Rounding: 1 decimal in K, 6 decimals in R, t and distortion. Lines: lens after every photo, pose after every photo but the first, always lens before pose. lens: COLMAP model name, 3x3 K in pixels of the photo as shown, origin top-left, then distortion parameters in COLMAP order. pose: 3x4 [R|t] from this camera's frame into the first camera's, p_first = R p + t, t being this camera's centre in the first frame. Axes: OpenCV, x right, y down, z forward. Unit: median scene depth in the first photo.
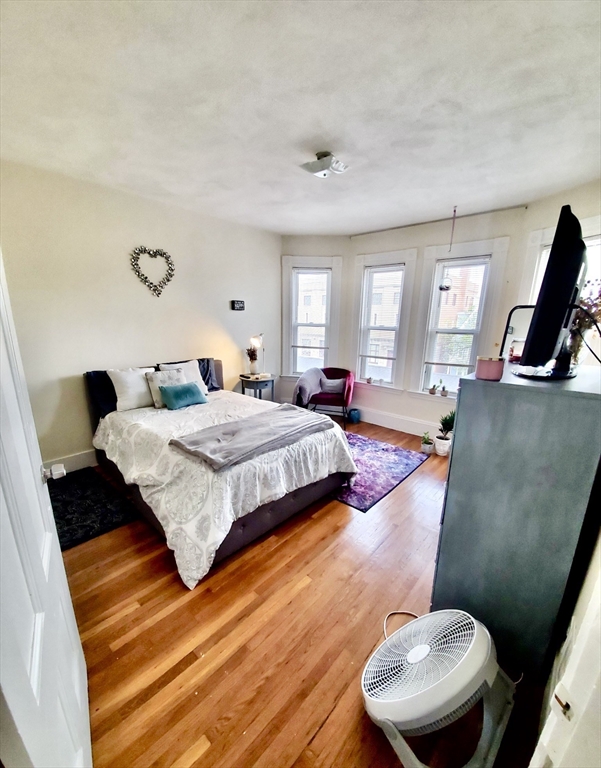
lens RADIAL K [[318.1, 0, 300.1], [0, 318.1, 405.6], [0, 0, 1]] dist [-0.001607, -0.008728]
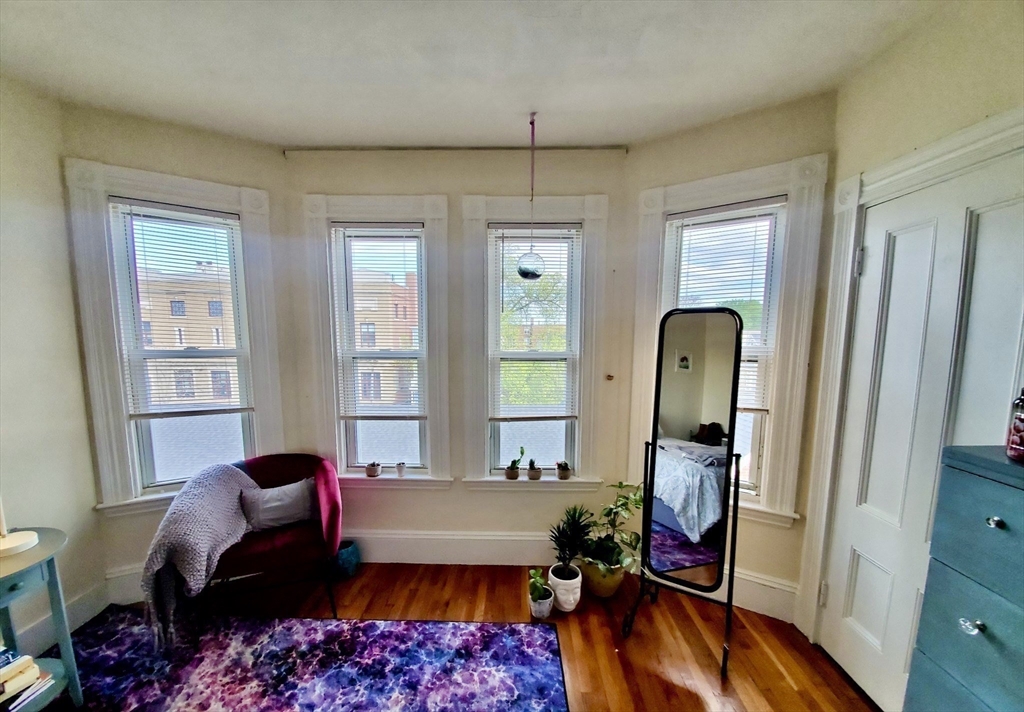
lens RADIAL K [[401.1, 0, 517.5], [0, 401.1, 380.0], [0, 0, 1]] dist [-0.018617, -0.000950]
pose [[0.754281, -0.089291, 0.650452, 0.026162], [0.183275, 0.979962, -0.078006, -0.170683], [-0.630453, 0.178050, 0.755531, 0.599608]]
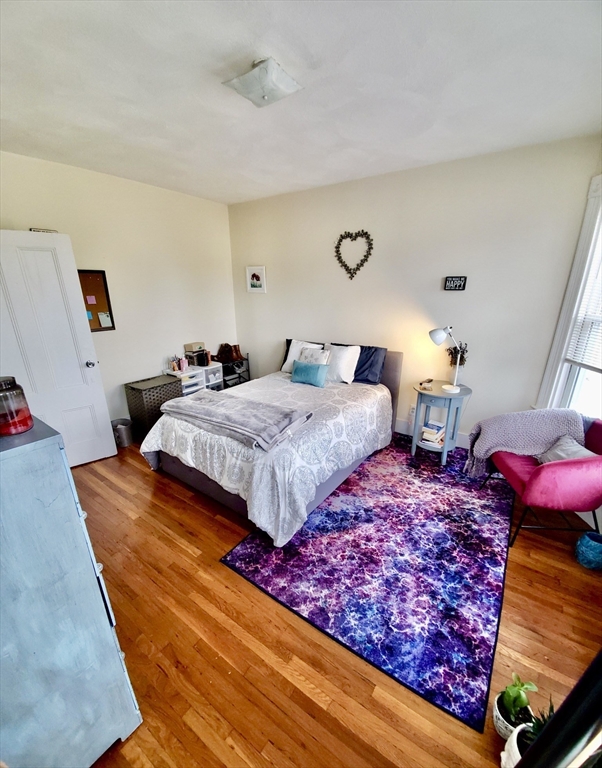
lens RADIAL K [[318.1, 0, 292.4], [0, 318.1, 400.5], [0, 0, 1]] dist [-0.001607, -0.008728]
pose [[0.095358, 0.321260, -0.942178, 0.656865], [-0.258878, 0.921927, 0.288154, -0.236146], [0.961192, 0.216431, 0.171080, 0.752959]]
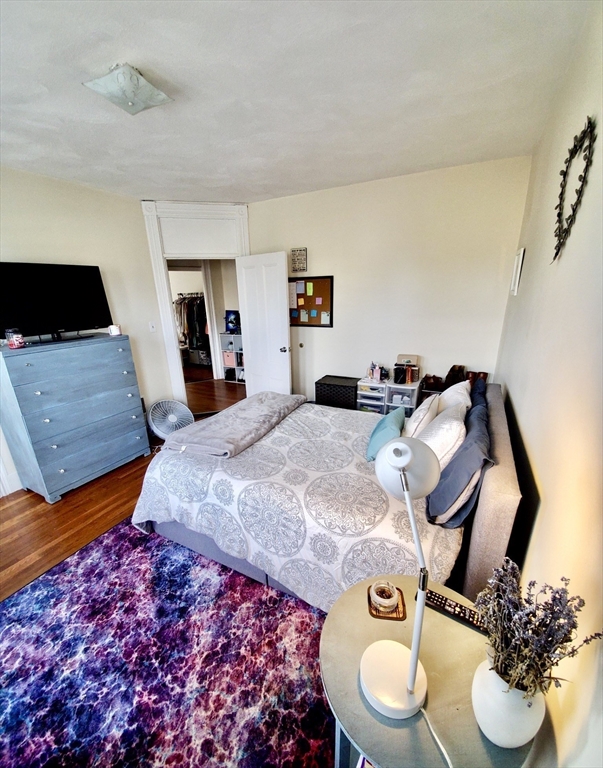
lens RADIAL K [[318.1, 0, 302.6], [0, 318.1, 386.3], [0, 0, 1]] dist [-0.001607, -0.008728]
pose [[-0.966949, 0.081461, -0.241606, -0.043909], [-0.058965, 0.850456, 0.522730, -0.429407], [0.248057, 0.519700, -0.817545, 1.389789]]
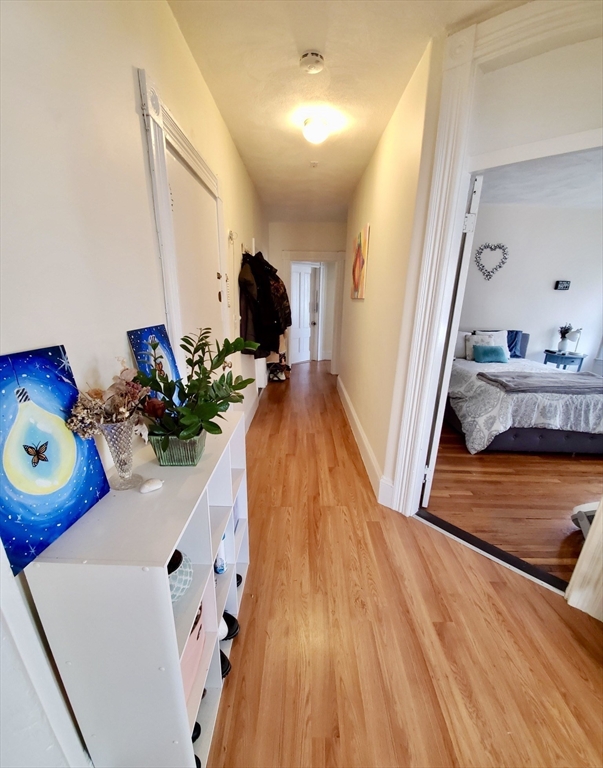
lens RADIAL K [[318.1, 0, 296.4], [0, 318.1, 401.9], [0, 0, 1]] dist [-0.001607, -0.008728]
pose [[0.644566, 0.231515, -0.728654, 0.126445], [-0.204311, 0.970549, 0.127639, 0.154000], [0.736744, 0.066600, 0.672884, -0.474700]]
